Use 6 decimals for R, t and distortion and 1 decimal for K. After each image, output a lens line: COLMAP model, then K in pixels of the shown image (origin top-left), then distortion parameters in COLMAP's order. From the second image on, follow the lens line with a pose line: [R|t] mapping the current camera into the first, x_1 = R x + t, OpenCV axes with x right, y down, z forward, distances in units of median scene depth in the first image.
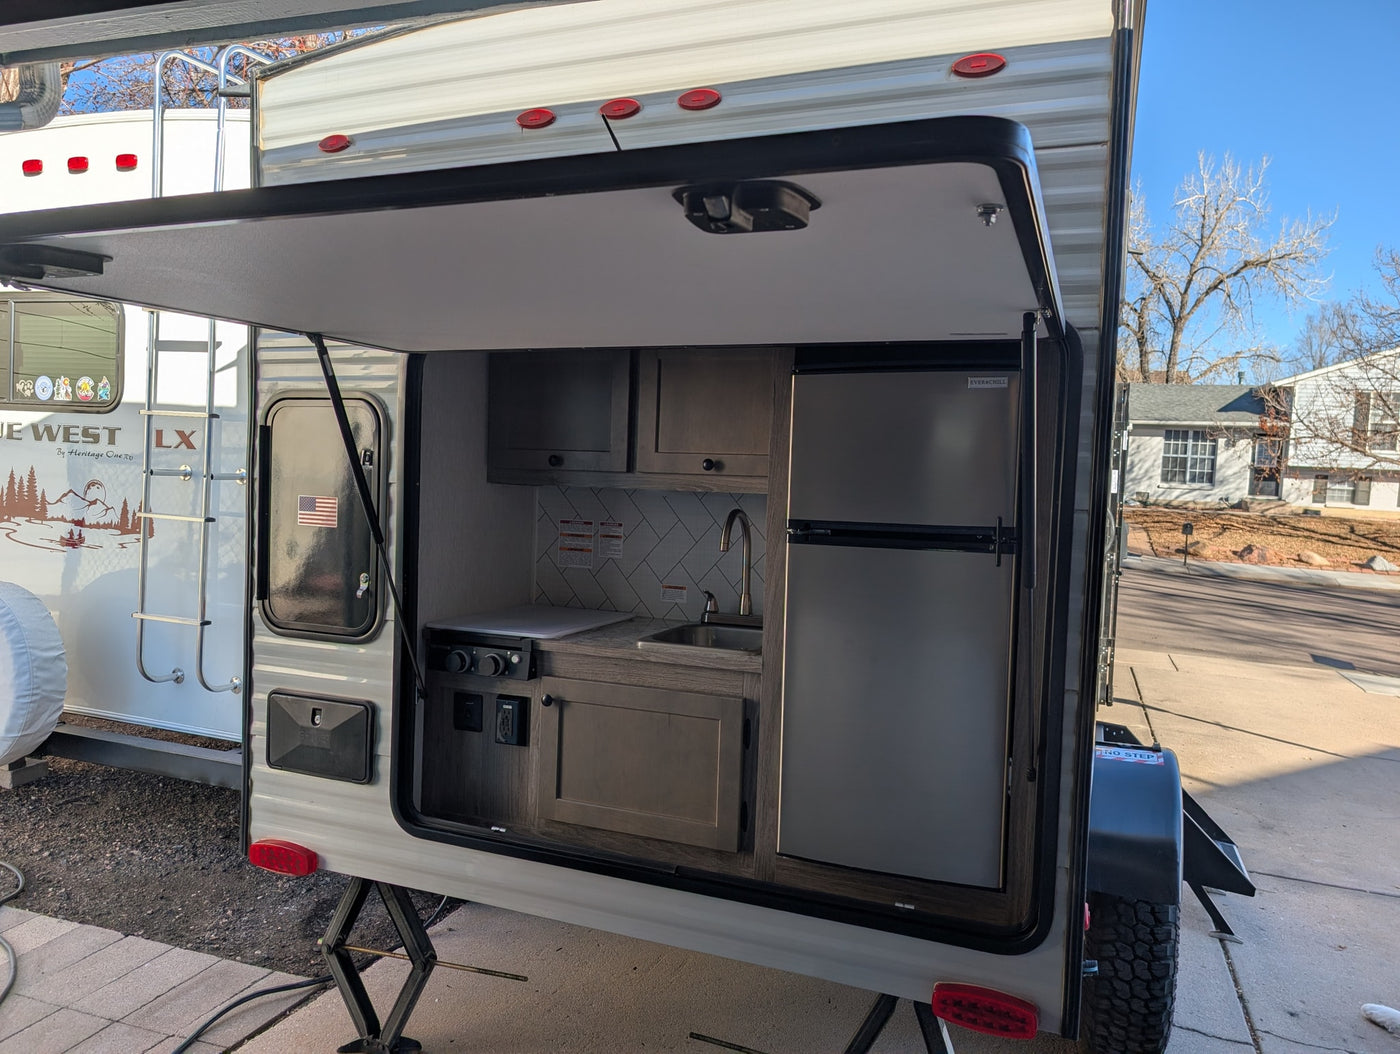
lens RADIAL K [[979.4, 0, 687.7], [0, 979.4, 518.2], [0, 0, 1]] dist [0.043863, -0.044347]
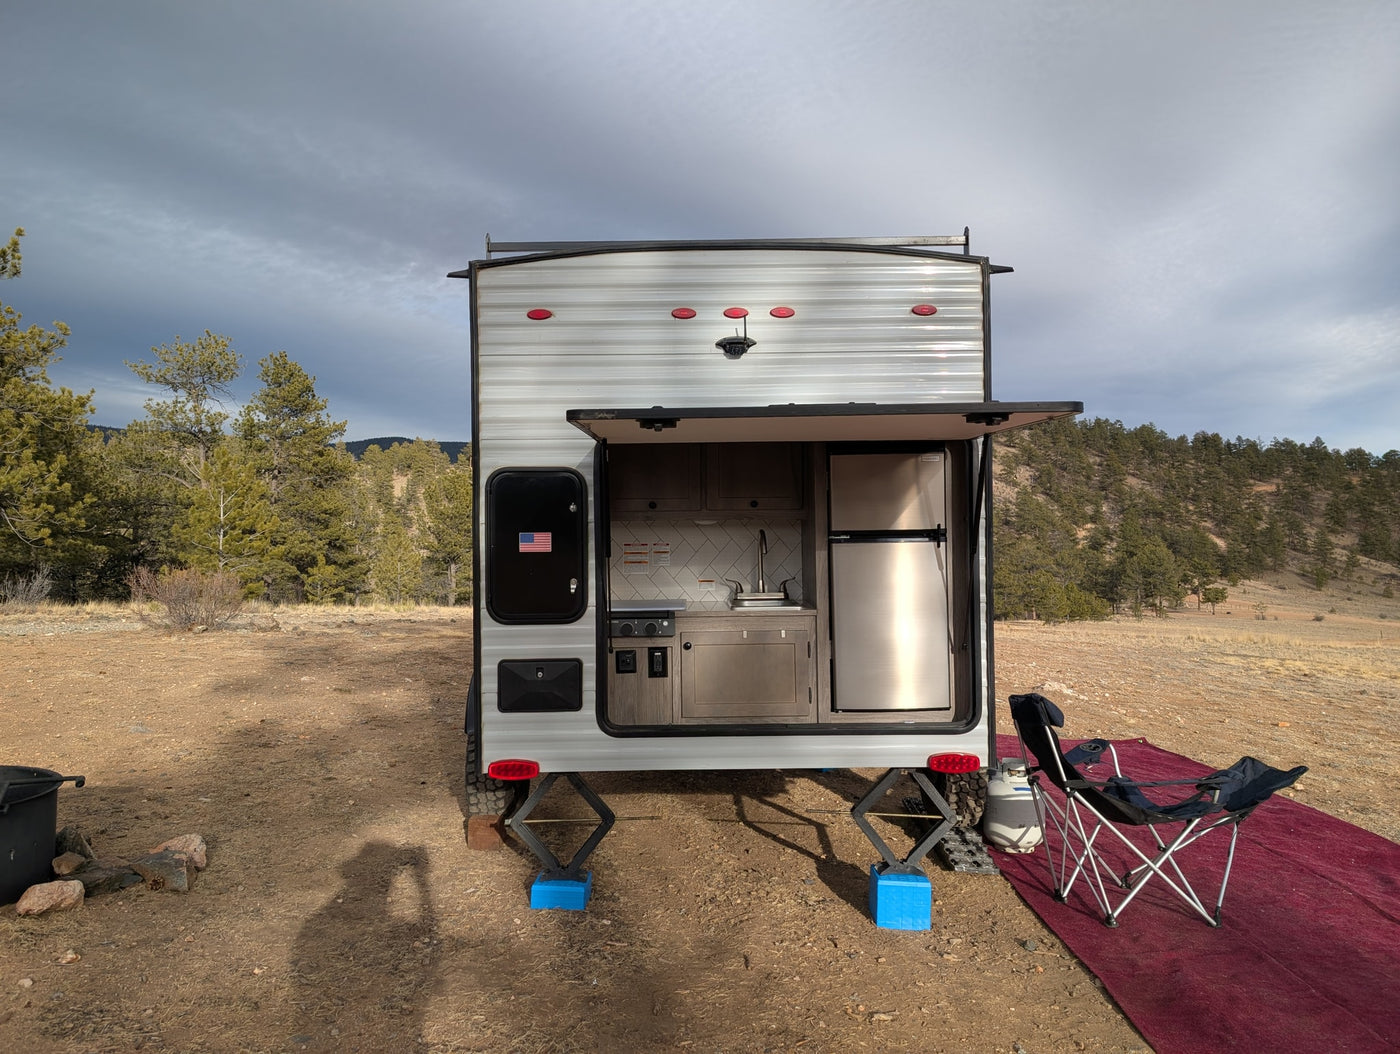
lens RADIAL K [[979.4, 0, 687.7], [0, 979.4, 518.2], [0, 0, 1]] dist [0.043863, -0.044347]
pose [[0.920204, -0.042847, 0.389086, -0.771185], [0.058531, 0.997878, -0.028540, 0.013864], [-0.387037, 0.049036, 0.920759, -0.558447]]
